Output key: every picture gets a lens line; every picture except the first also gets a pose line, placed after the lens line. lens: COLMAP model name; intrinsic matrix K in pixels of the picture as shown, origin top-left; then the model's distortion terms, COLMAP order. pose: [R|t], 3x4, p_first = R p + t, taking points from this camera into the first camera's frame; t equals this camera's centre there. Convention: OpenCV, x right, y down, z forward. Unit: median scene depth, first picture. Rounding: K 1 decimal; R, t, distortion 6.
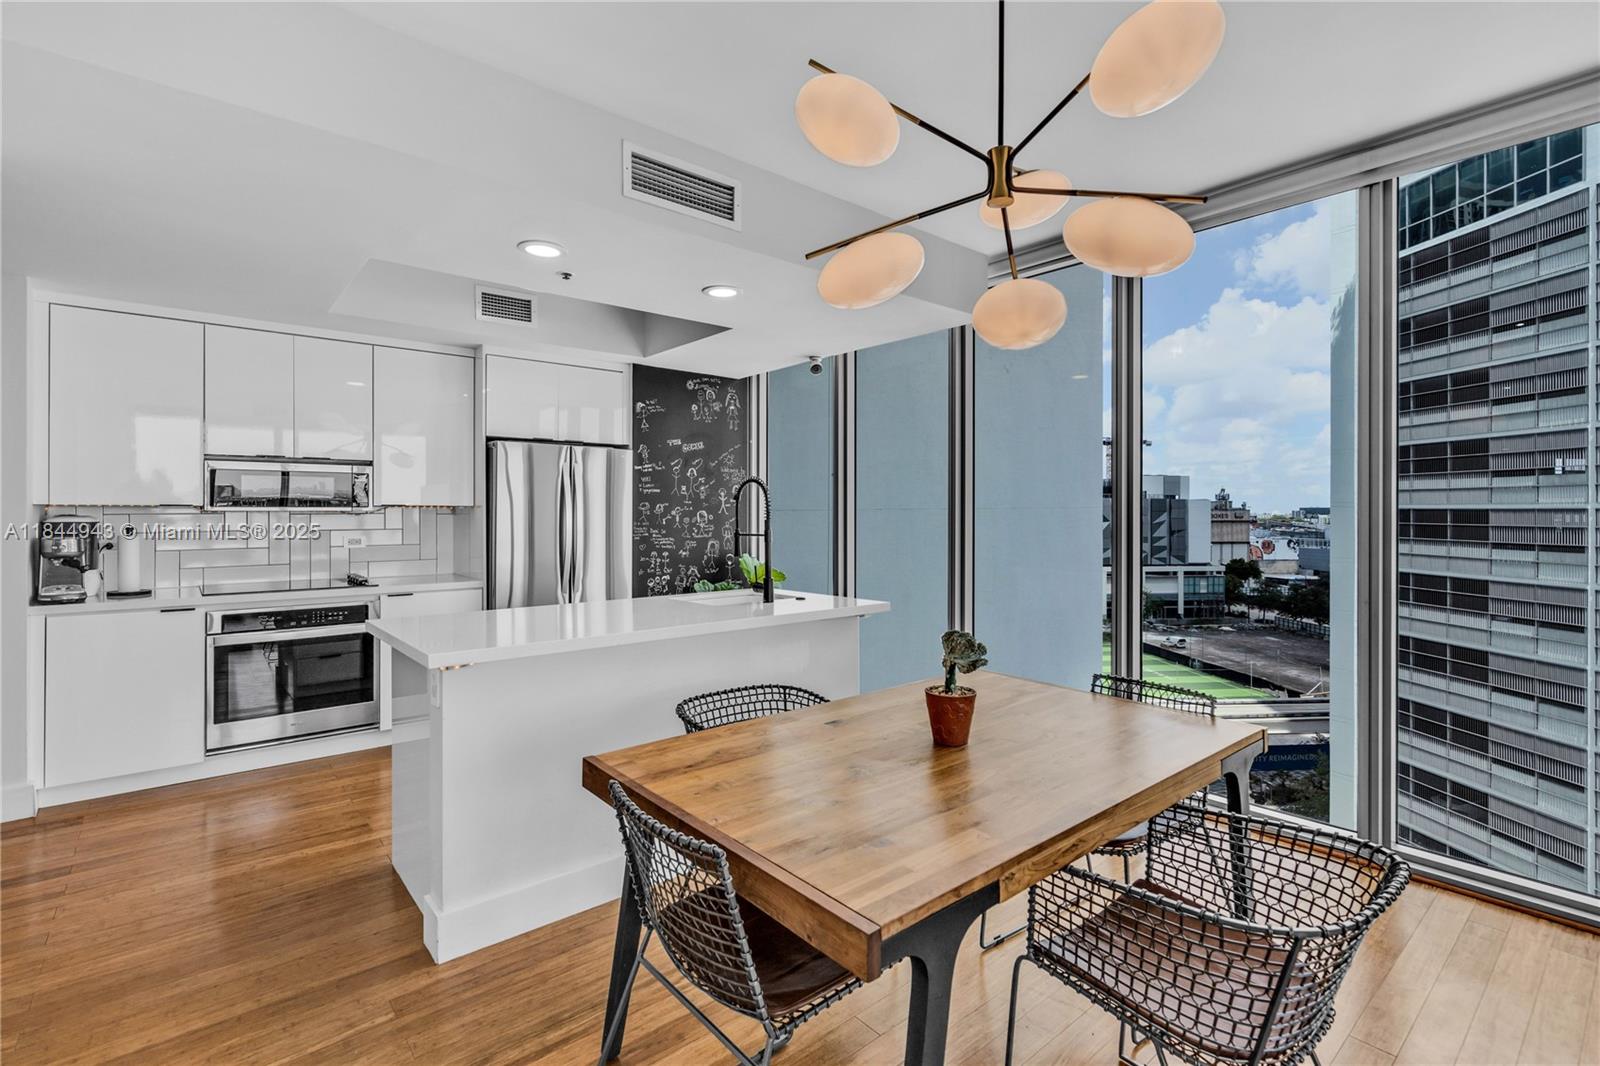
lens RADIAL K [[737.4, 0, 798.2], [0, 737.4, 500.9], [0, 0, 1]] dist [-0.001494, 0.000265]
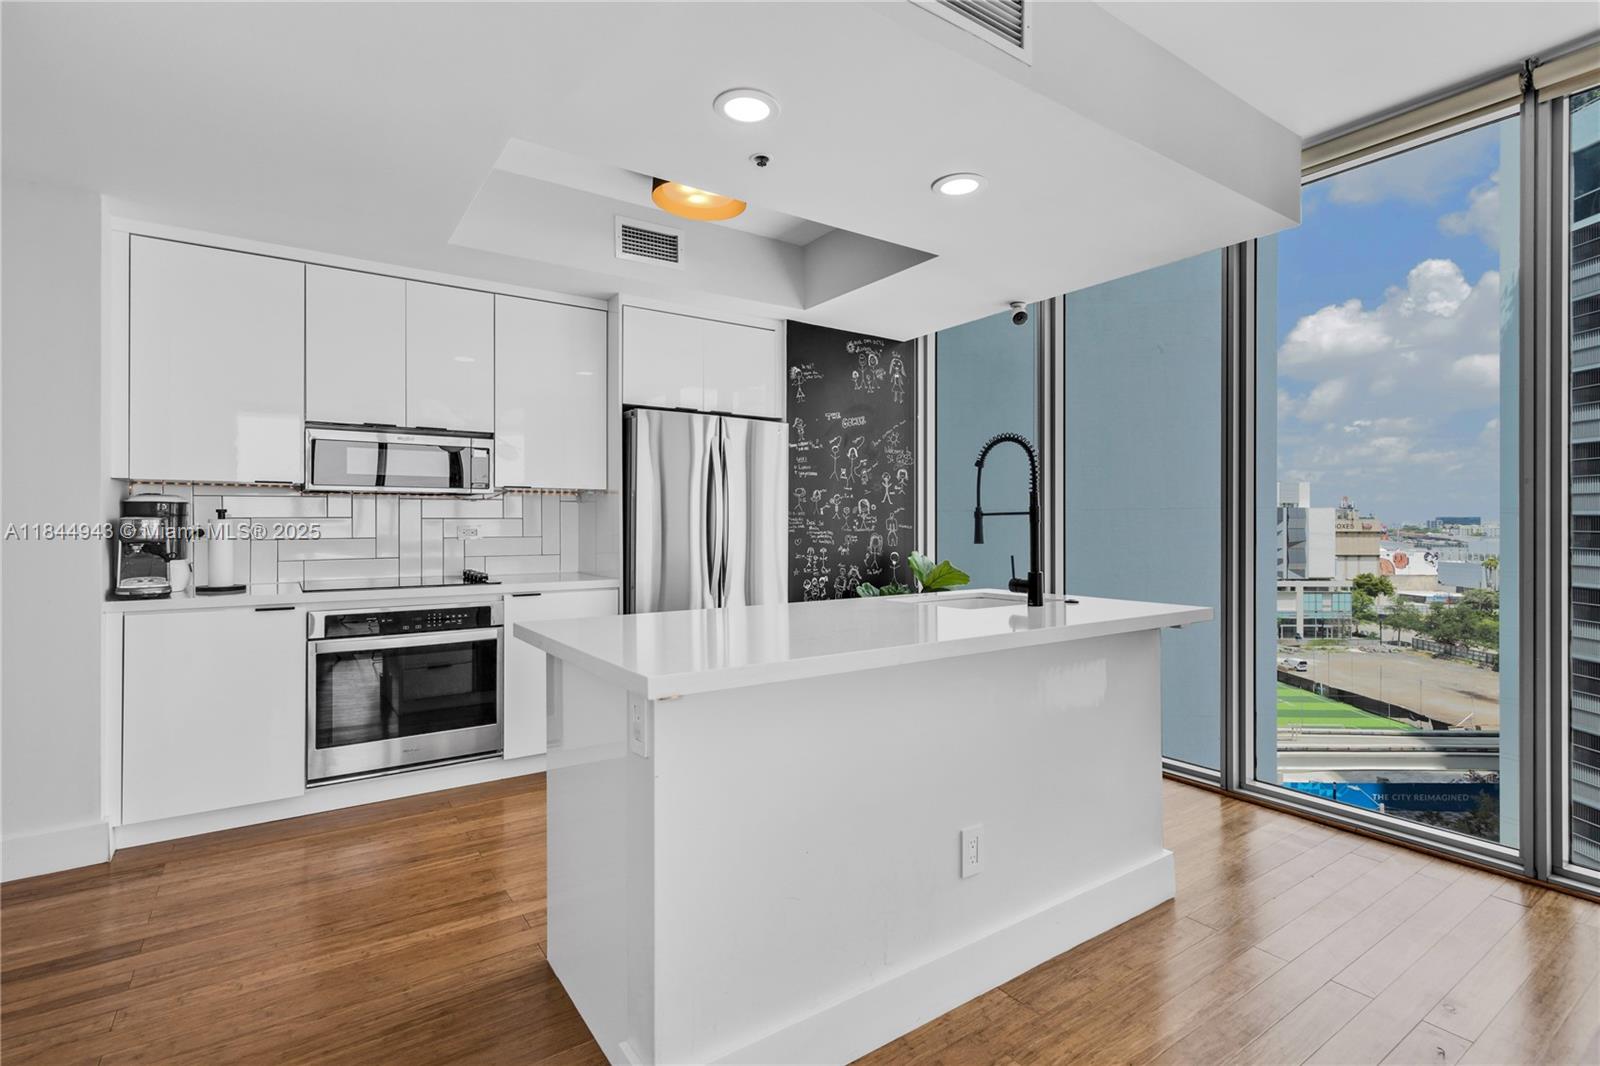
lens RADIAL K [[755.6, 0, 797.3], [0, 755.6, 509.9], [0, 0, 1]] dist [0.000511, 0.000378]
pose [[0.995072, -0.001447, -0.099148, -0.129226], [0.001256, 0.999997, -0.001987, 0.028856], [0.099151, 0.001852, 0.995071, 0.158106]]
